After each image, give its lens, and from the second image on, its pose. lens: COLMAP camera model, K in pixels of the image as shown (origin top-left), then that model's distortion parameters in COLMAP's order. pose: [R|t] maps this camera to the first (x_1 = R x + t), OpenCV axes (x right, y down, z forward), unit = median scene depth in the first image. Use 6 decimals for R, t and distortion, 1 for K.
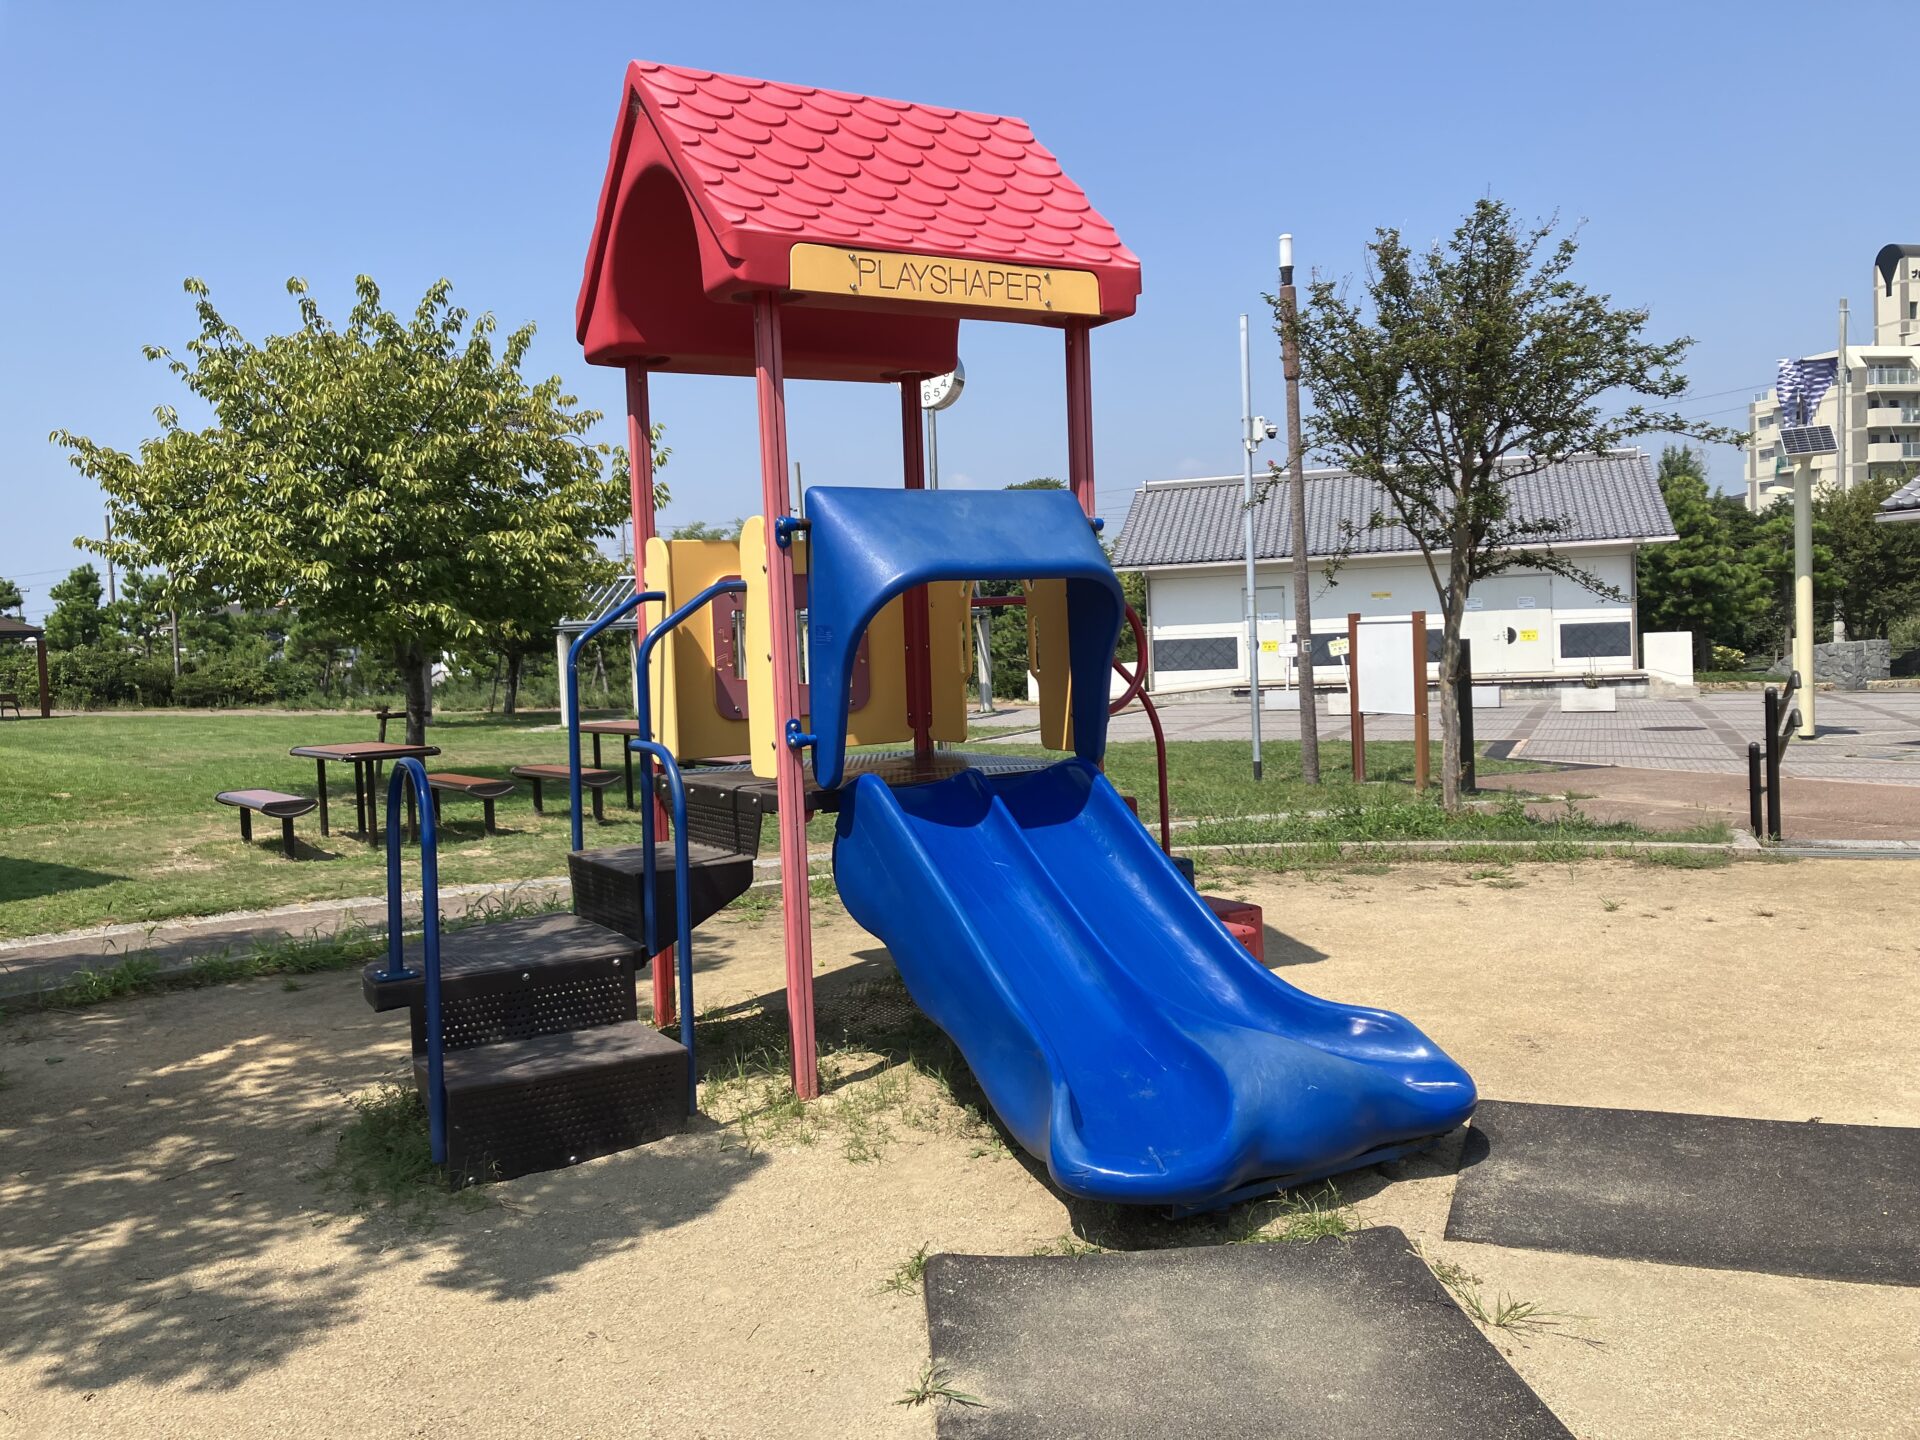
lens RADIAL K [[1537.2, 0, 960.0], [0, 1537.2, 720.0], [0, 0, 1]] dist [0.000216, -0.003373]
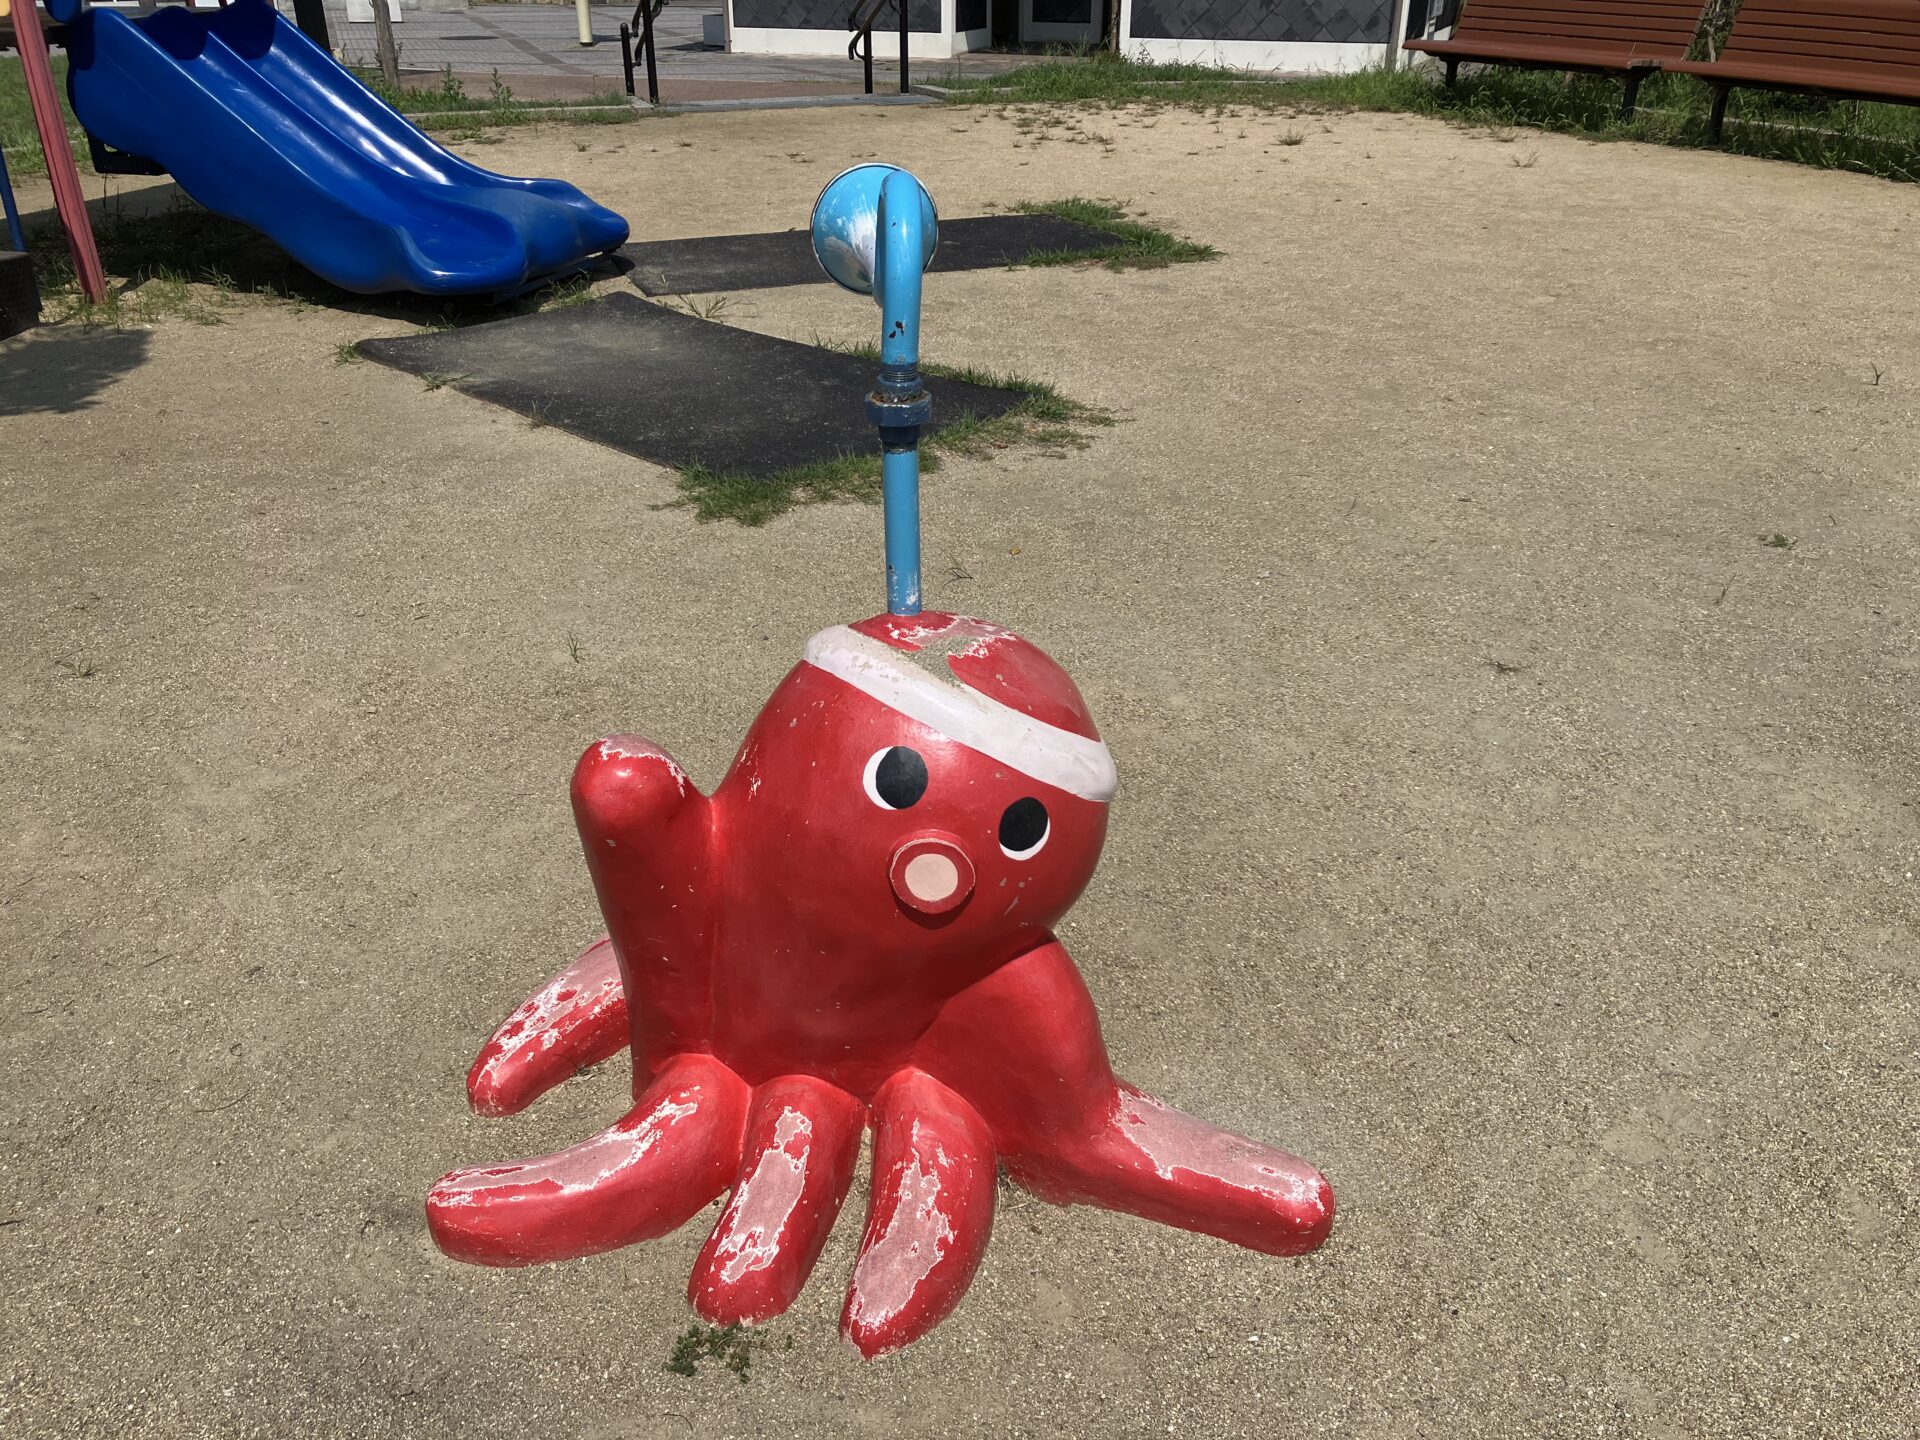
lens RADIAL K [[1537.2, 0, 960.0], [0, 1537.2, 720.0], [0, 0, 1]] dist [0.000216, -0.003373]
pose [[0.735469, -0.289749, 0.612479, -0.563000], [0.018804, 0.912331, 0.409022, 0.078280], [-0.677297, -0.289306, 0.676440, -0.468891]]
